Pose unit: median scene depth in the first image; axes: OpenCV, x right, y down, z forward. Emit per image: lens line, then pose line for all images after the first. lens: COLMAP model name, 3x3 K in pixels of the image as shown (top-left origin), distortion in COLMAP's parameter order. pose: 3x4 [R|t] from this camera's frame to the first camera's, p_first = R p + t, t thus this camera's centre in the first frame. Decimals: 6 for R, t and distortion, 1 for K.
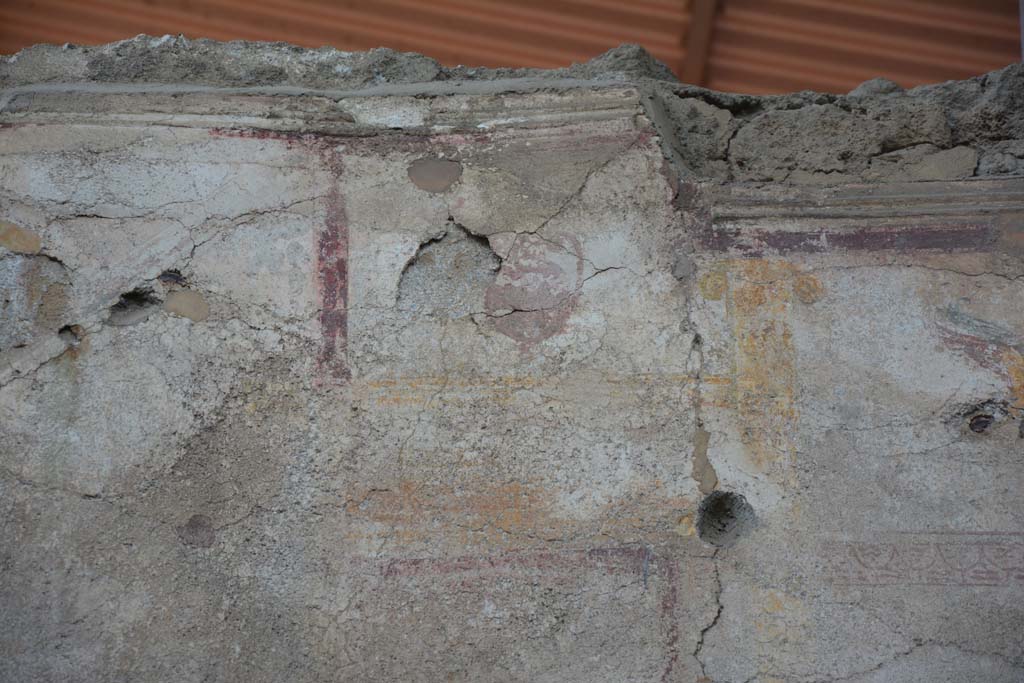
lens RADIAL K [[4310.5, 0, 500.6], [0, 4310.5, 340.5], [0, 0, 1]] dist [1.388132, 6.628051]
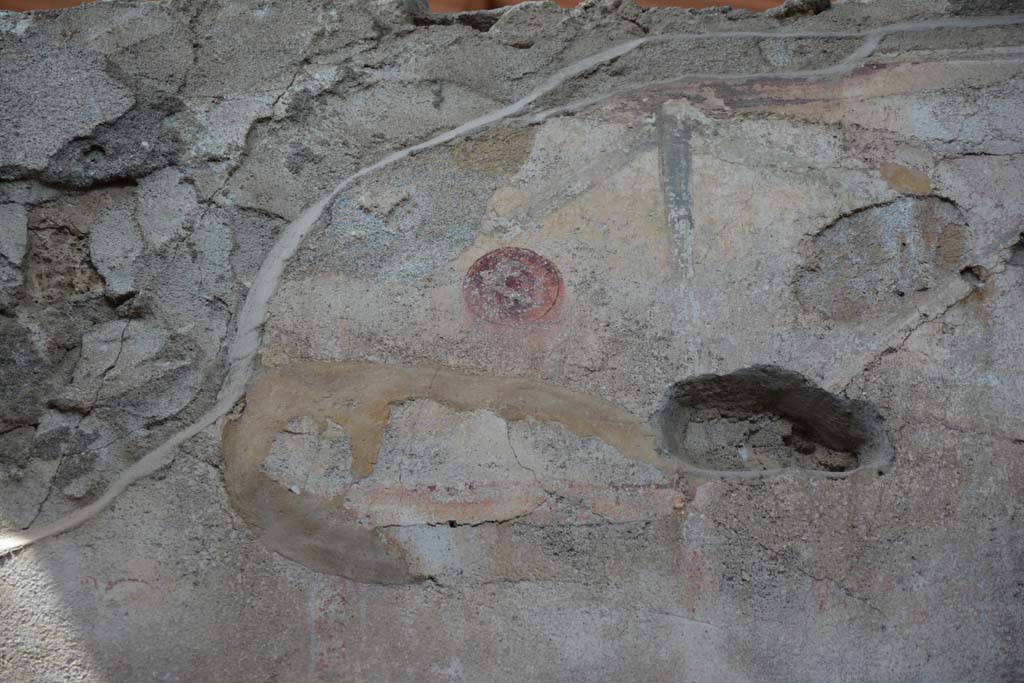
lens RADIAL K [[4310.5, 0, 500.6], [0, 4310.5, 340.5], [0, 0, 1]] dist [1.388132, 6.628051]
pose [[0.999250, -0.028321, -0.026396, -0.179931], [0.028327, 0.999599, -0.000151, 0.010223], [0.026389, -0.000597, 0.999652, 0.025948]]
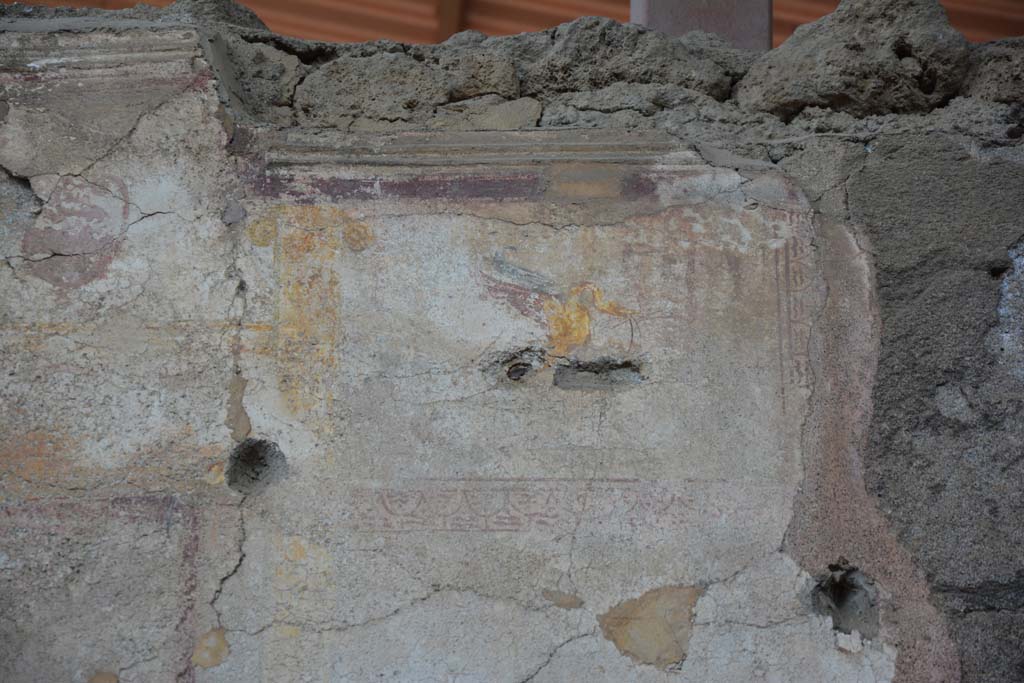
lens RADIAL K [[4310.5, 0, 500.6], [0, 4310.5, 340.5], [0, 0, 1]] dist [1.388132, 6.628051]
pose [[0.999978, 0.006619, -0.000057, 0.105615], [-0.006619, 0.999978, -0.000484, 0.012381], [0.000054, 0.000485, 1.000000, 0.015103]]
